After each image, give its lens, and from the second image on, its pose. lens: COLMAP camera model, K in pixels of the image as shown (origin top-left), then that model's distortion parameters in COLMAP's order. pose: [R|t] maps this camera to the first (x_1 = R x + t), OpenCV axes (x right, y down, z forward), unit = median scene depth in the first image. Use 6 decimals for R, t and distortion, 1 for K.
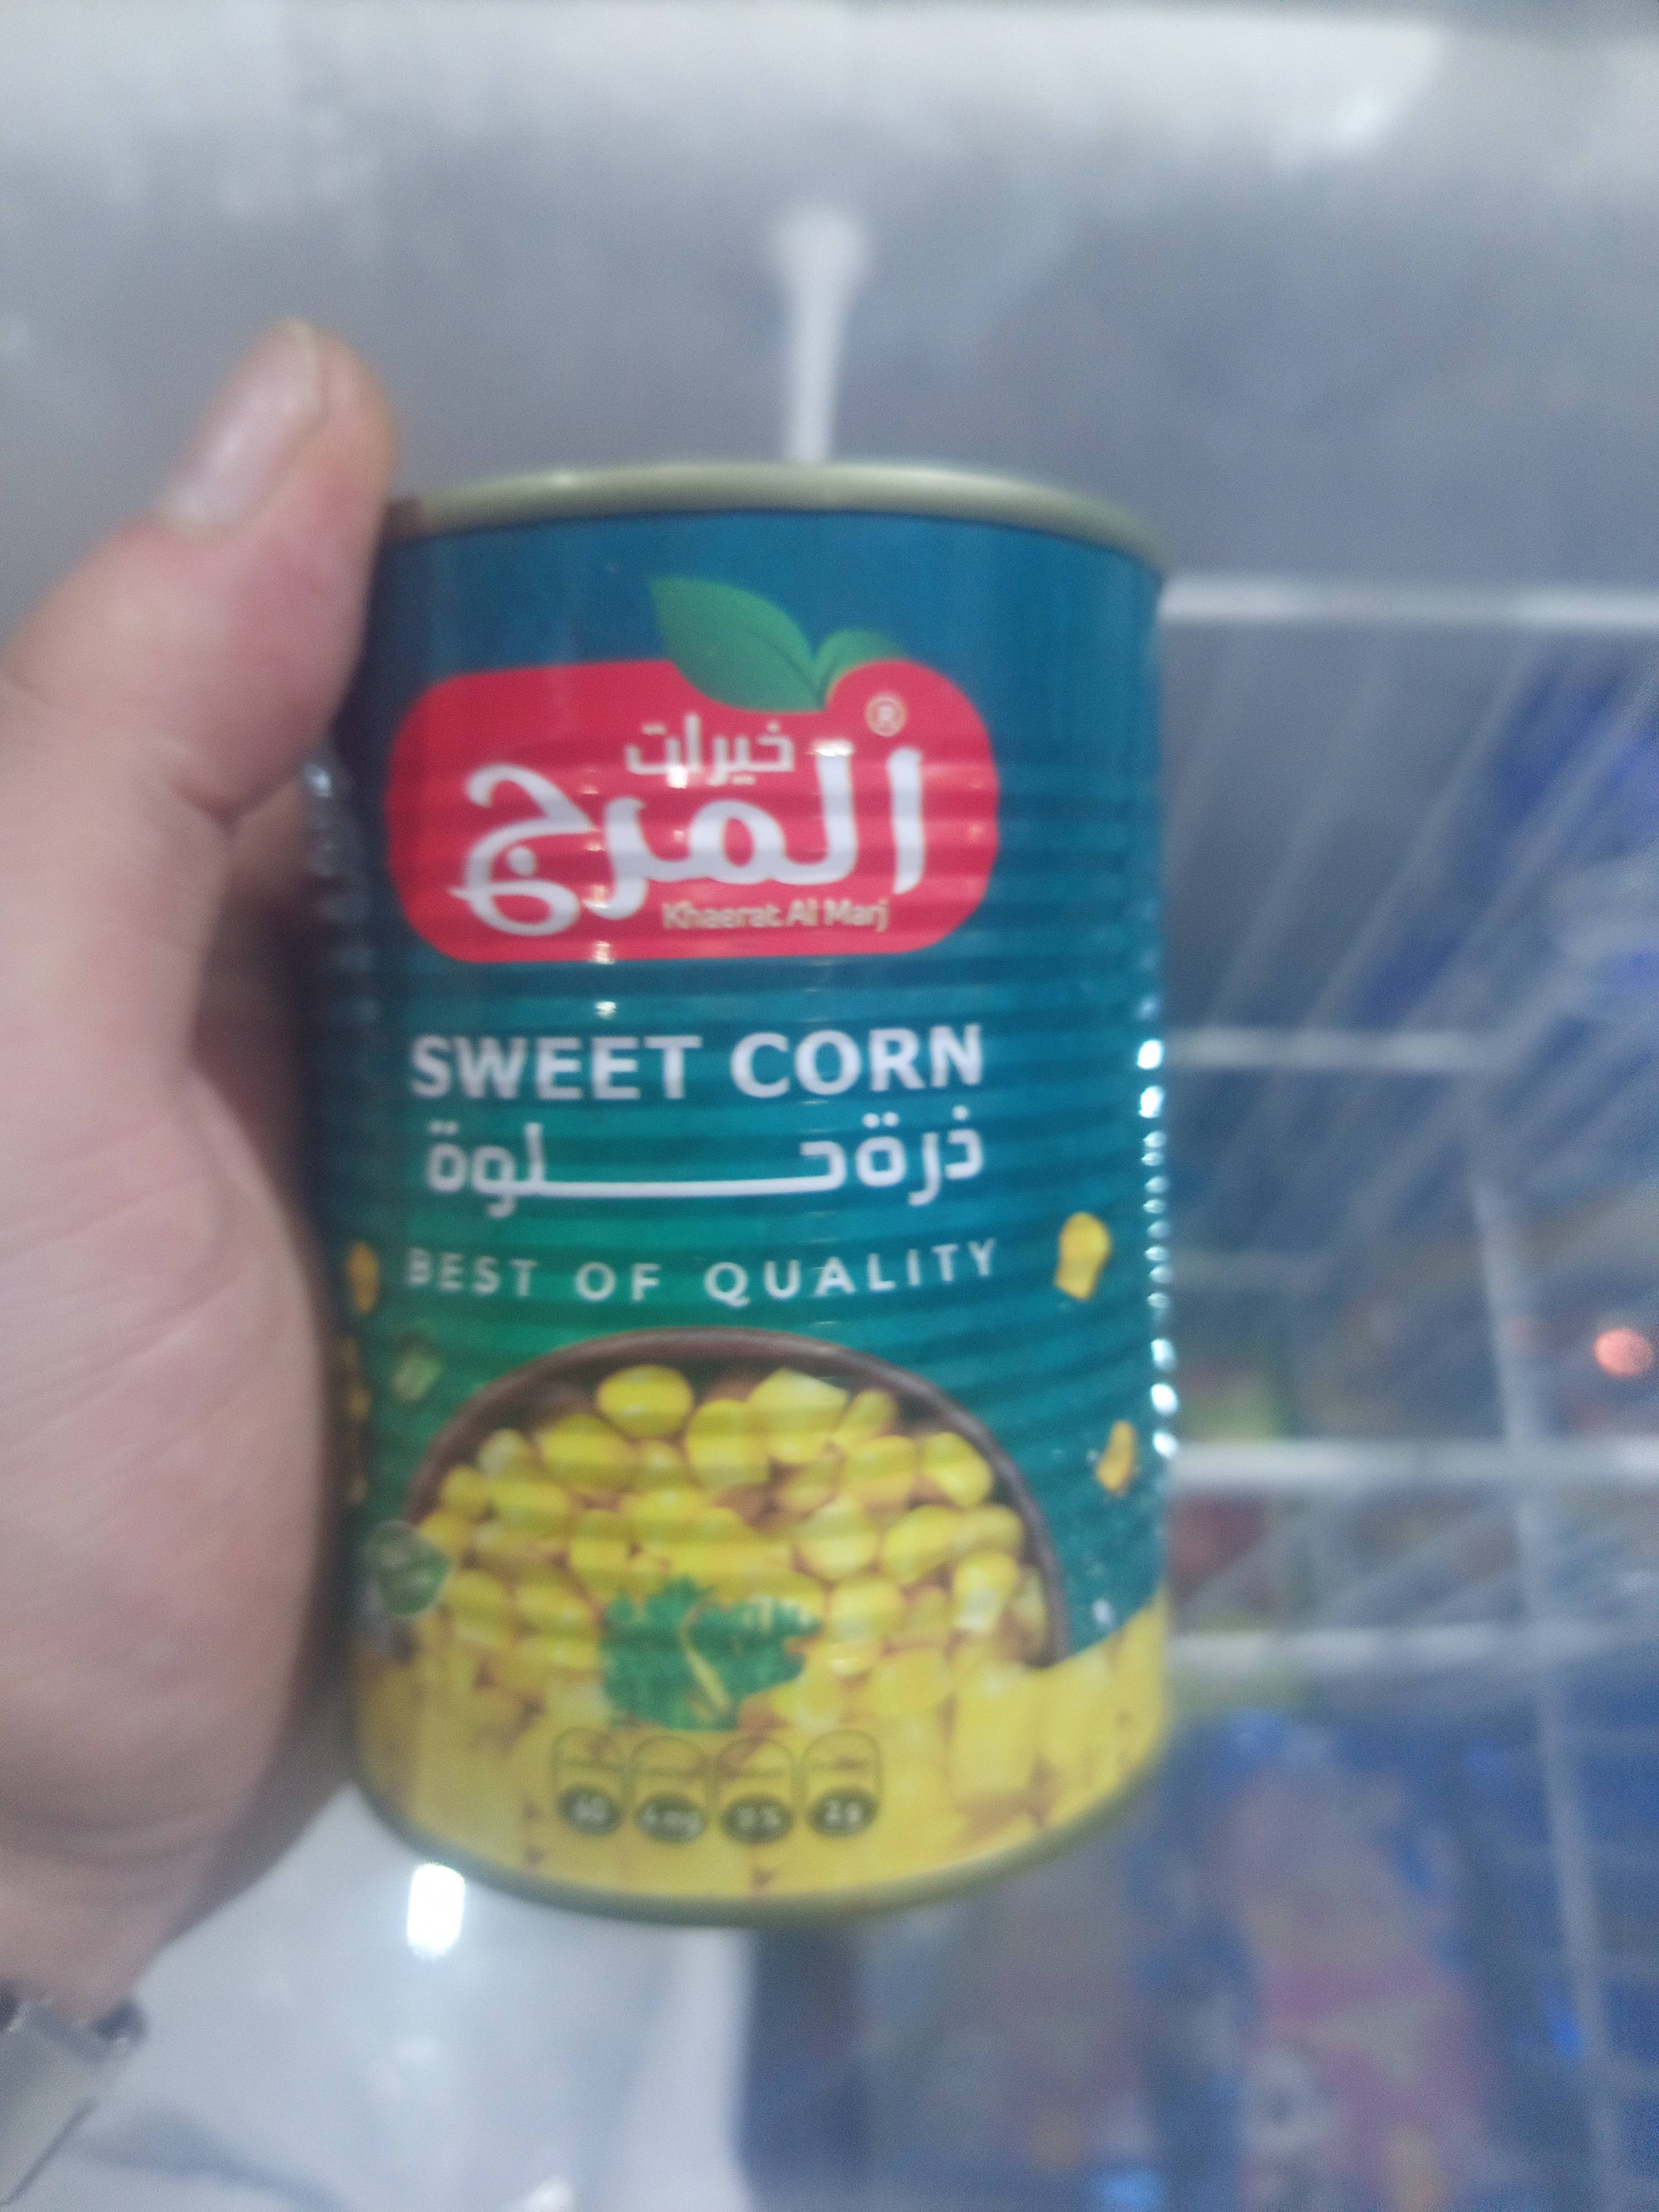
lens RADIAL K [[1587.8, 0, 815.8], [0, 1587.8, 1125.0], [0, 0, 1]] dist [-0.063110, 0.018029]
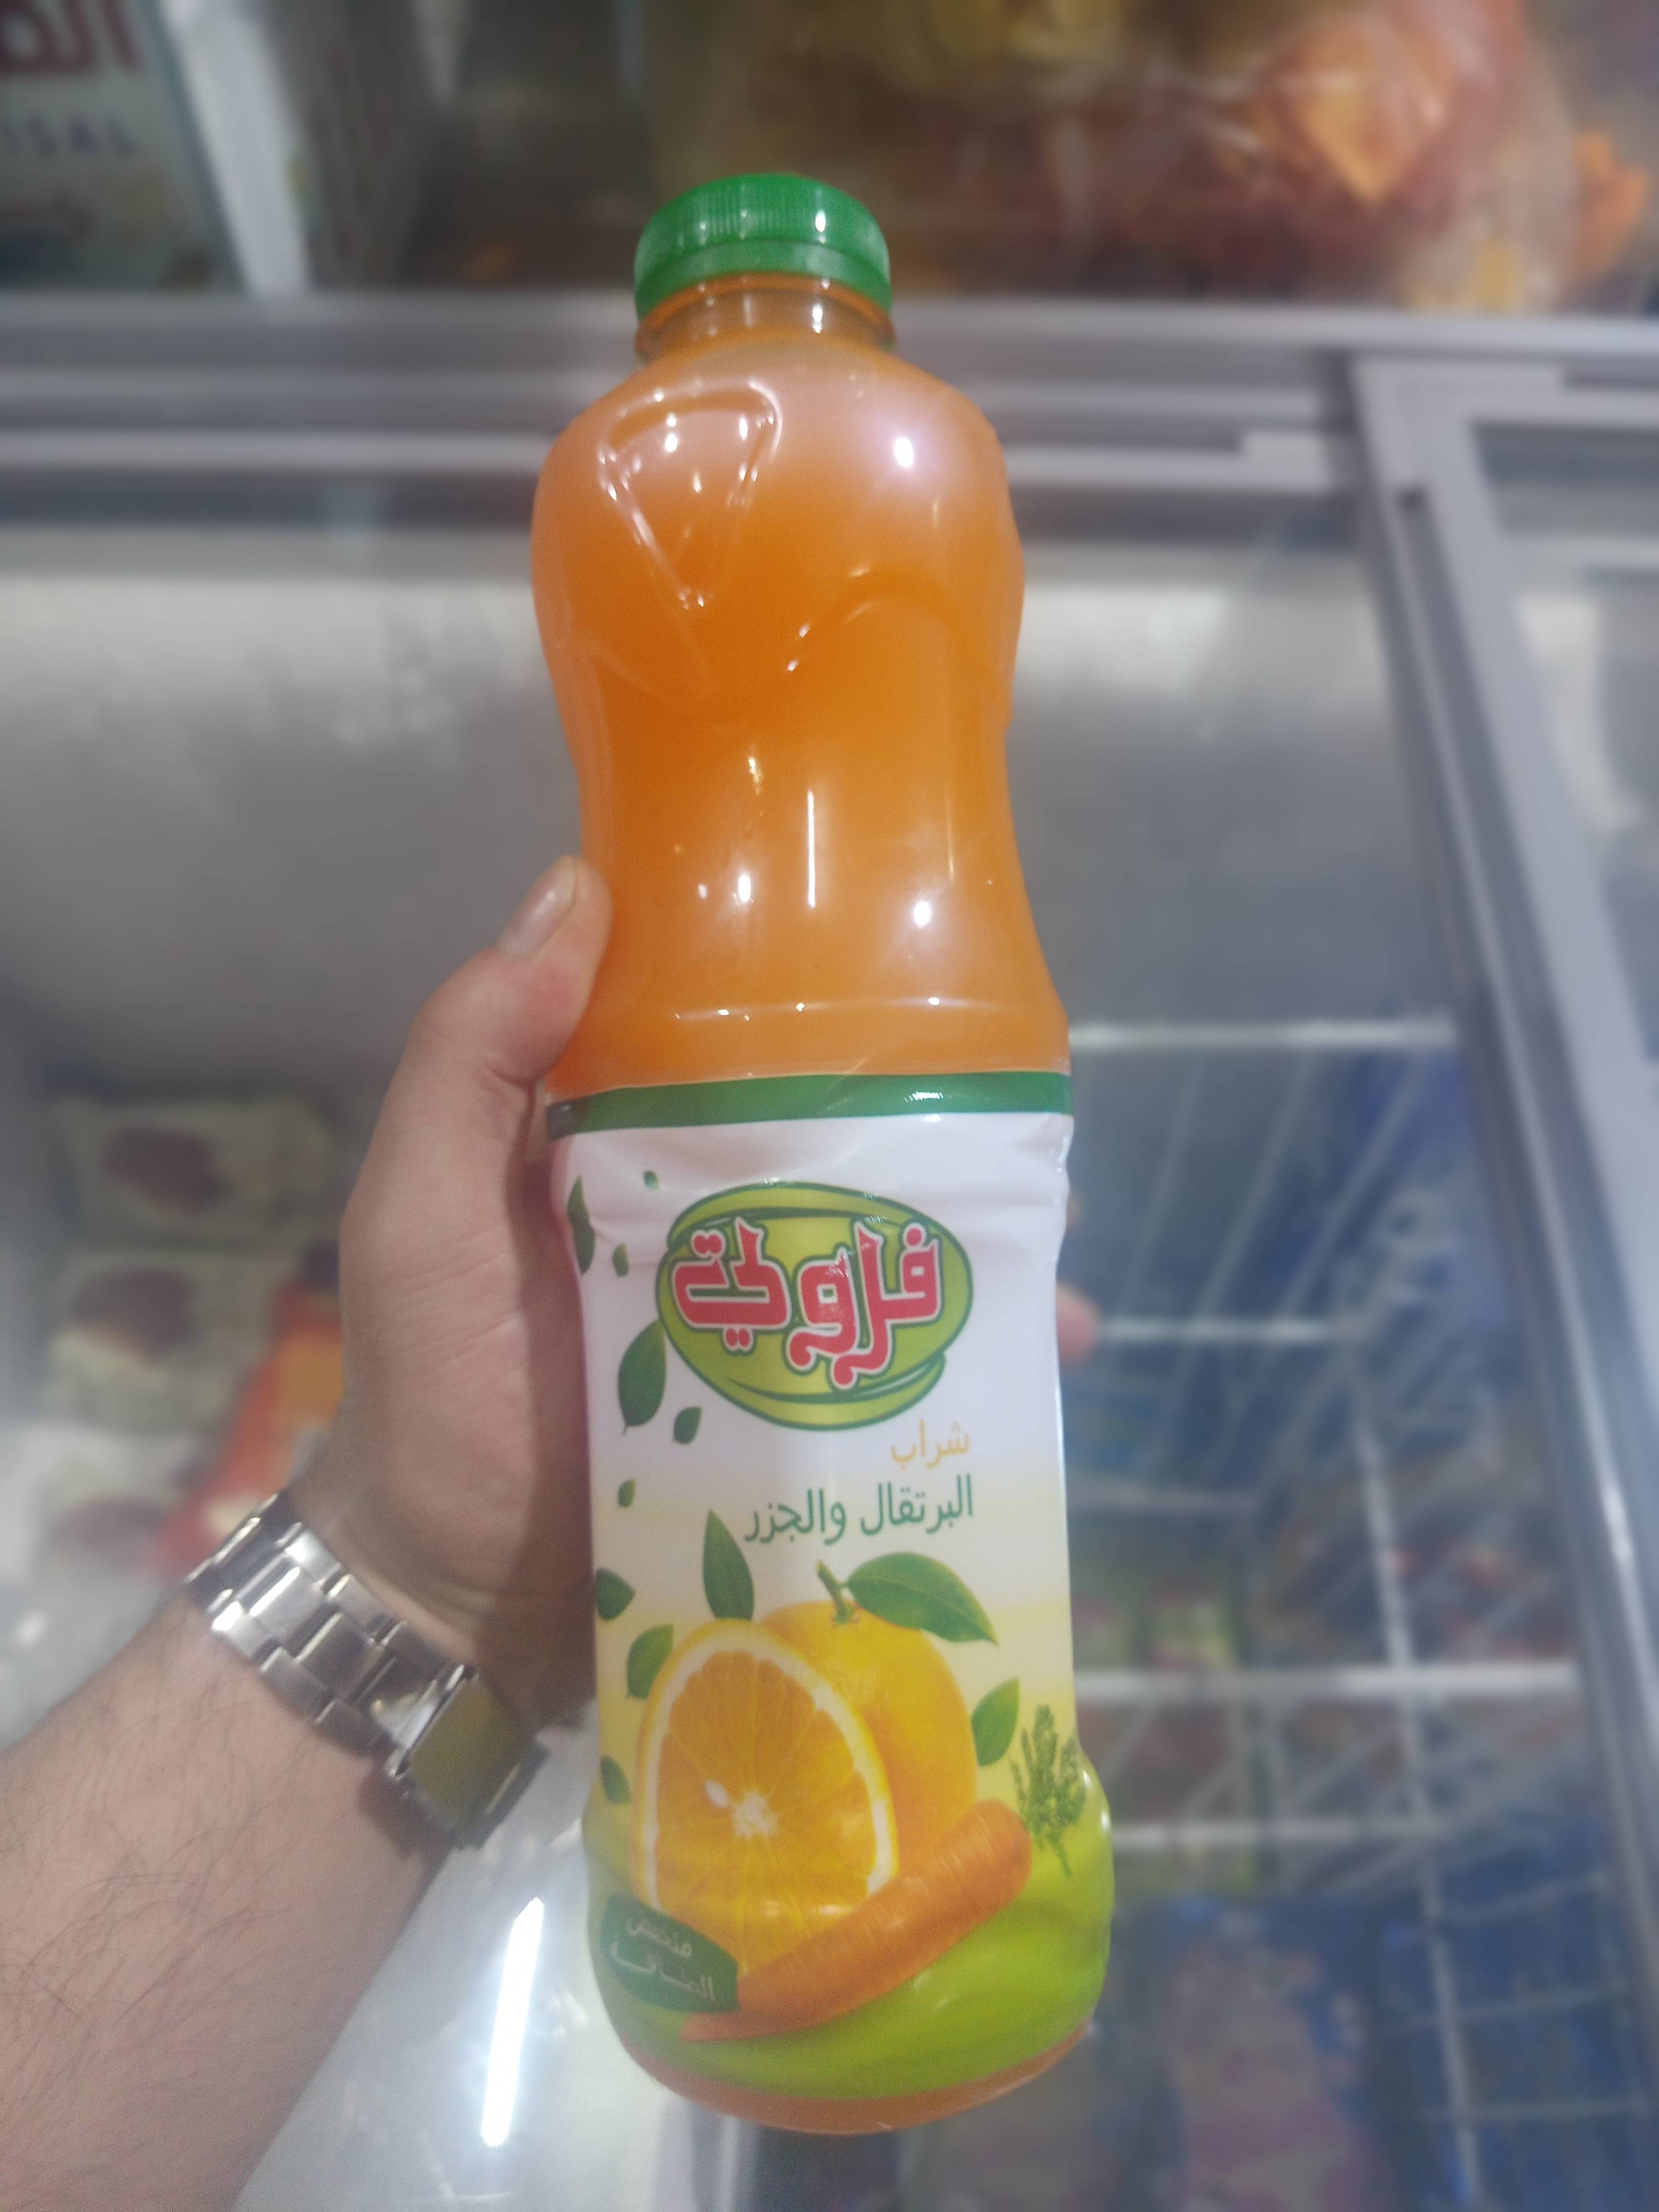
lens RADIAL K [[1587.8, 0, 837.3], [0, 1587.8, 1101.7], [0, 0, 1]] dist [-0.063110, 0.018029]
pose [[0.999638, -0.022435, -0.014822, 0.057182], [0.020400, 0.991884, -0.125500, -0.082022], [0.017517, 0.125152, 0.991983, -0.266045]]
